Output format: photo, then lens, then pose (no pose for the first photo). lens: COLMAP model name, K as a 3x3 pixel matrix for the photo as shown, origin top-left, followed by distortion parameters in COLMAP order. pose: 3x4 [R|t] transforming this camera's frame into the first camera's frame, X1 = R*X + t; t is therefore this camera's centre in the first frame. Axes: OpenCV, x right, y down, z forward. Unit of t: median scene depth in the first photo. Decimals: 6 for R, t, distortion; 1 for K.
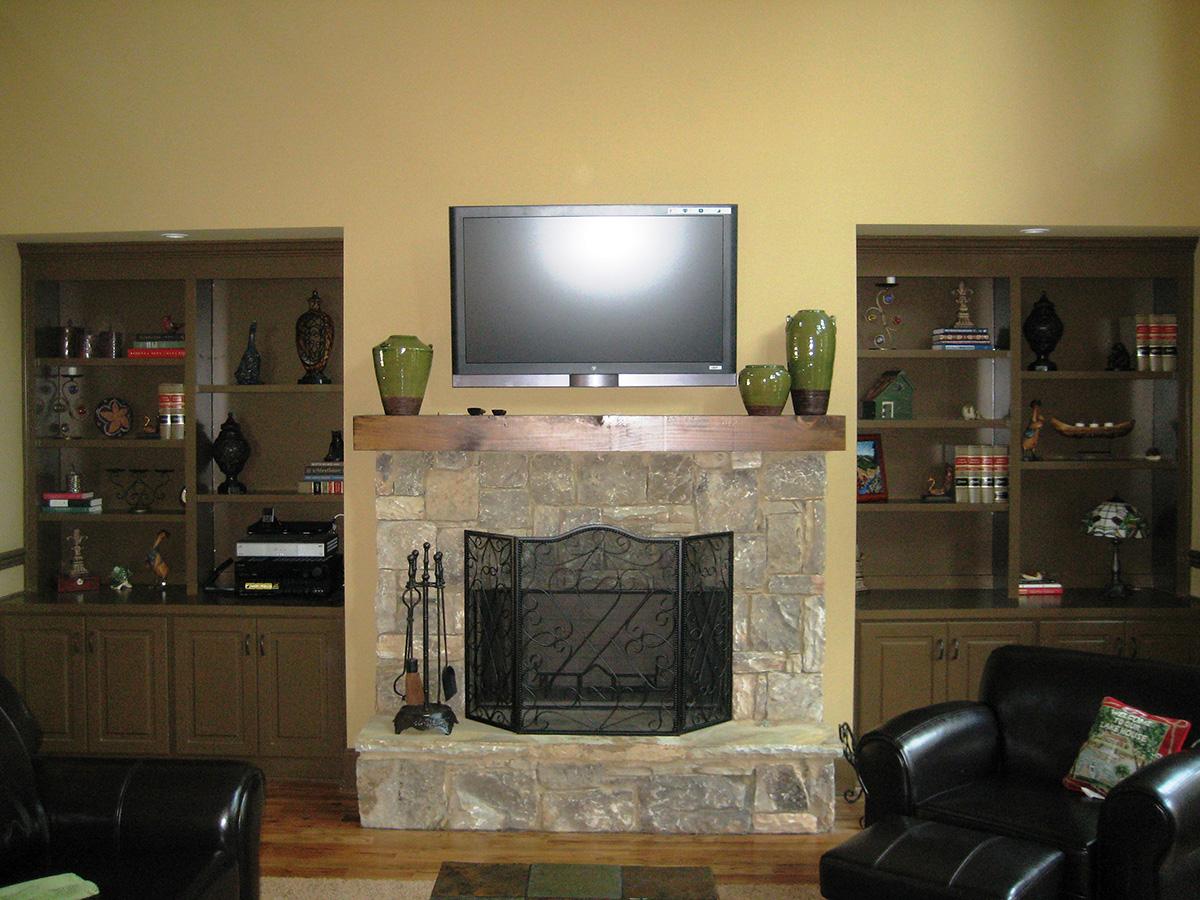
lens RADIAL K [[1224.9, 0, 575.1], [0, 1224.9, 432.2], [0, 0, 1]] dist [-0.109431, 0.000000]
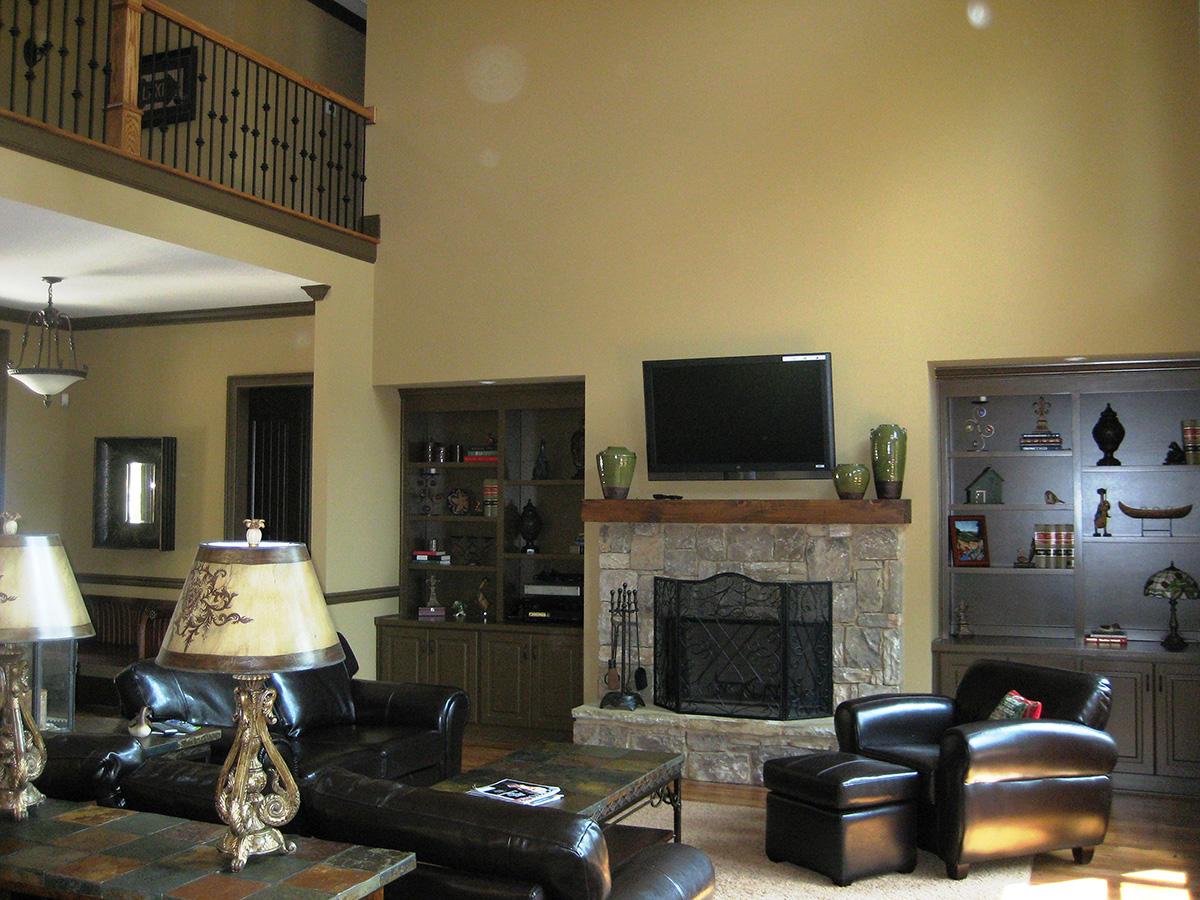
lens RADIAL K [[1224.9, 0, 610.9], [0, 1224.9, 453.5], [0, 0, 1]] dist [-0.109431, 0.000000]
pose [[0.935910, -0.011313, -0.352058, 0.386966], [-0.012017, 0.997877, -0.064011, 0.026791], [0.352035, 0.064139, 0.933787, -0.419384]]
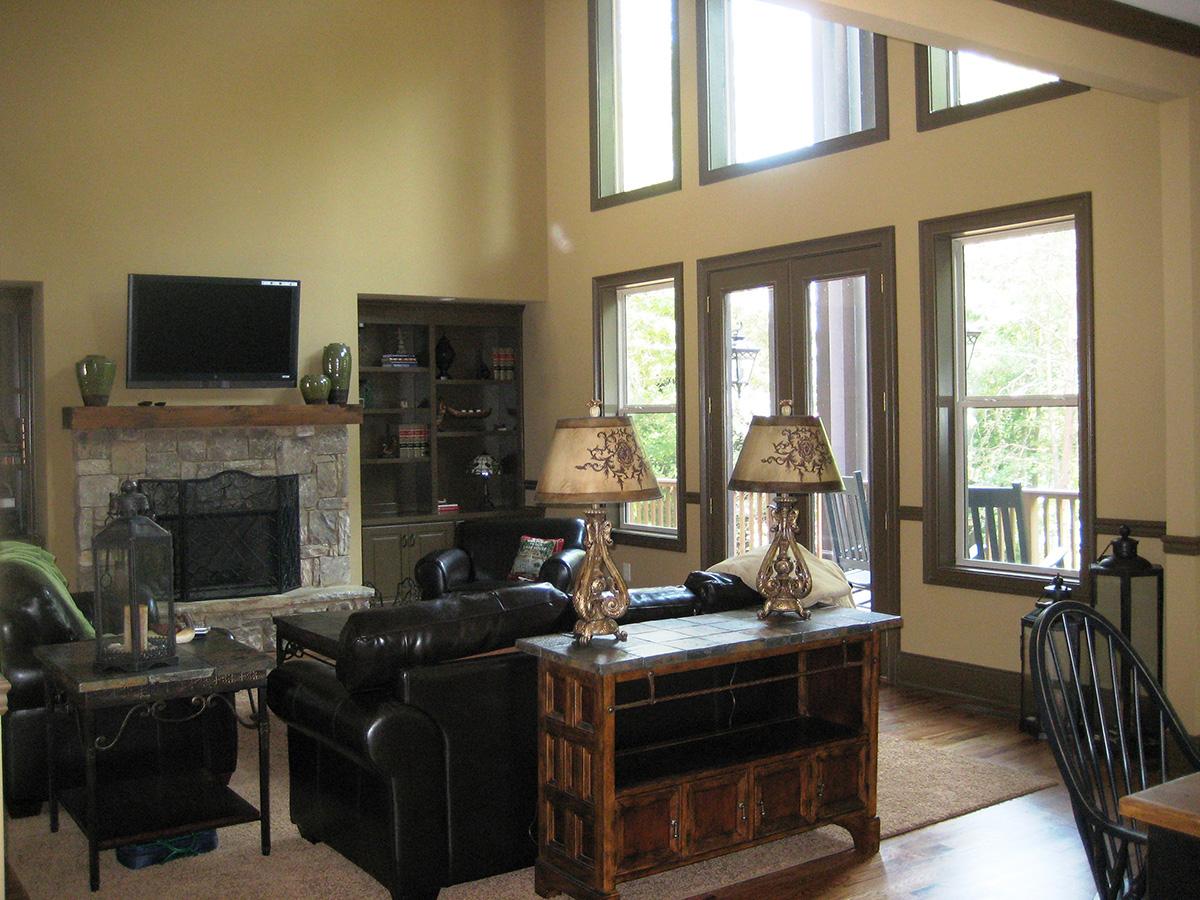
lens RADIAL K [[1224.9, 0, 571.9], [0, 1224.9, 442.5], [0, 0, 1]] dist [-0.109431, 0.000000]
pose [[0.812165, -0.023918, 0.582937, -0.540182], [0.028609, 0.999590, 0.001155, 0.046893], [-0.582725, 0.015739, 0.812517, -0.582848]]
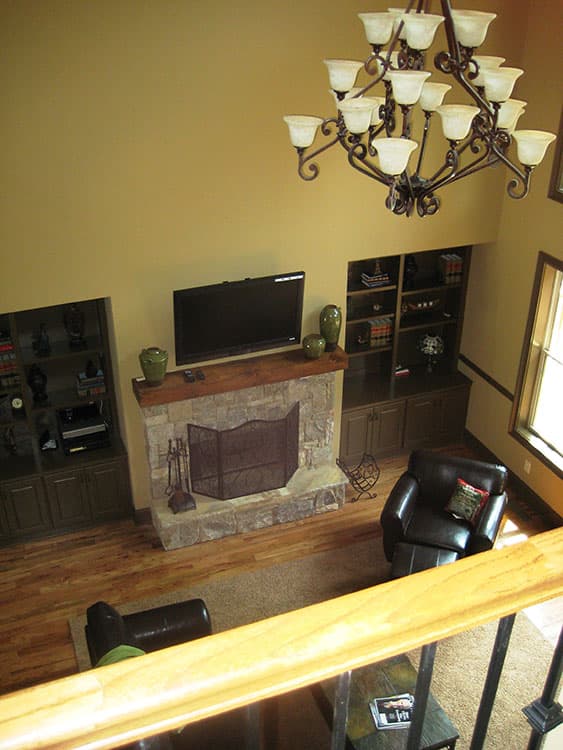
lens RADIAL K [[765.5, 0, 275.4], [0, 765.5, 376.8], [0, 0, 1]] dist [-0.109431, 0.000000]
pose [[0.922976, -0.187639, 0.336017, -0.393420], [0.013867, 0.888740, 0.458202, -0.628574], [-0.384609, -0.418250, 0.822887, -0.165102]]
